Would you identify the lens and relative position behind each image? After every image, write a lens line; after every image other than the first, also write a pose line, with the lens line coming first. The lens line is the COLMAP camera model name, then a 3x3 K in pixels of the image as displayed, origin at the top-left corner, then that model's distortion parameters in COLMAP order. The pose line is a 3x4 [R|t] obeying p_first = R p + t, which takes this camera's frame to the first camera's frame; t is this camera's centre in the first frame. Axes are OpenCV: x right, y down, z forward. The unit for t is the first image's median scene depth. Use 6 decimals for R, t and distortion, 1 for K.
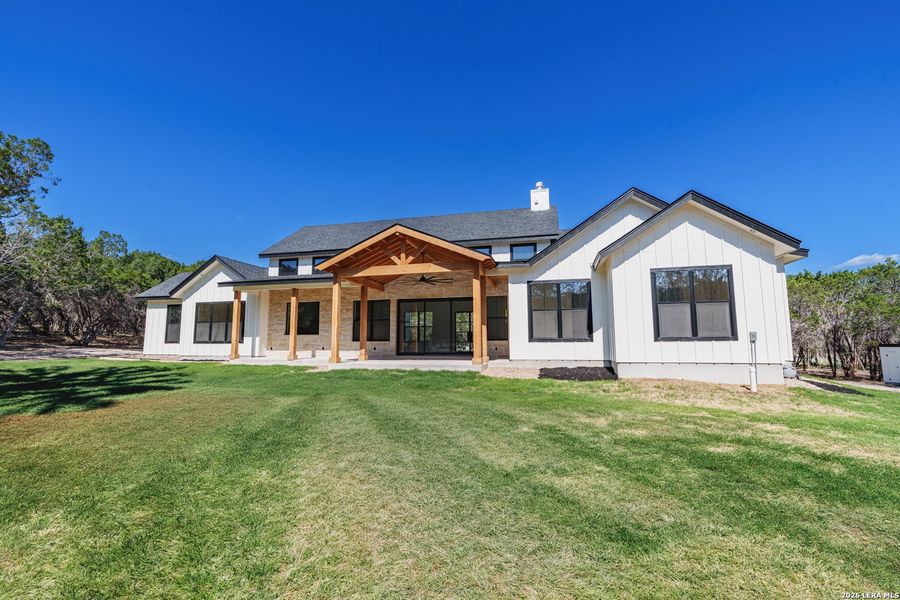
lens RADIAL K [[404.4, 0, 450.6], [0, 404.4, 295.4], [0, 0, 1]] dist [-0.000106, 0.000922]
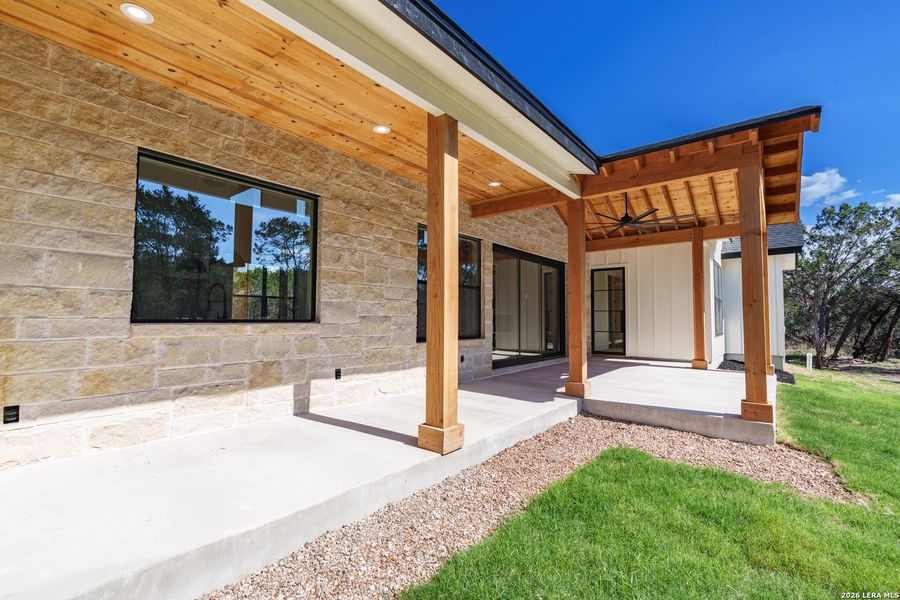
lens RADIAL K [[404.4, 0, 449.5], [0, 404.4, 301.6], [0, 0, 1]] dist [-0.000106, 0.000922]
pose [[0.420802, 0.045578, 0.906007, -0.570840], [-0.102872, 0.994692, -0.002259, 0.082072], [-0.901301, -0.092252, 0.423257, 0.884033]]
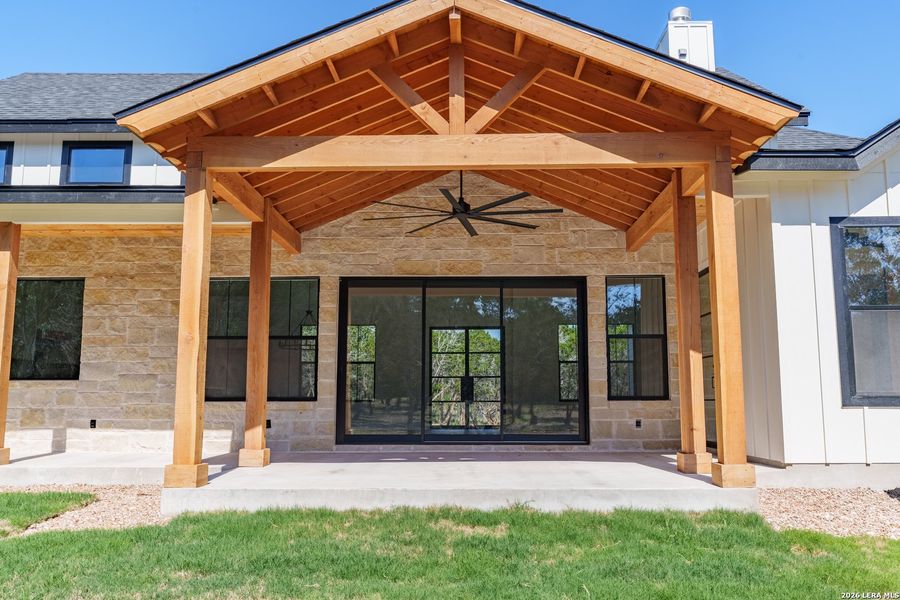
lens RADIAL K [[740.1, 0, 451.9], [0, 740.1, 302.5], [0, 0, 1]] dist [0.009961, 0.007555]
pose [[0.973934, 0.032911, 0.224431, -0.187273], [-0.029111, 0.999372, -0.020220, 0.042441], [-0.224956, 0.013159, 0.974280, 0.391614]]
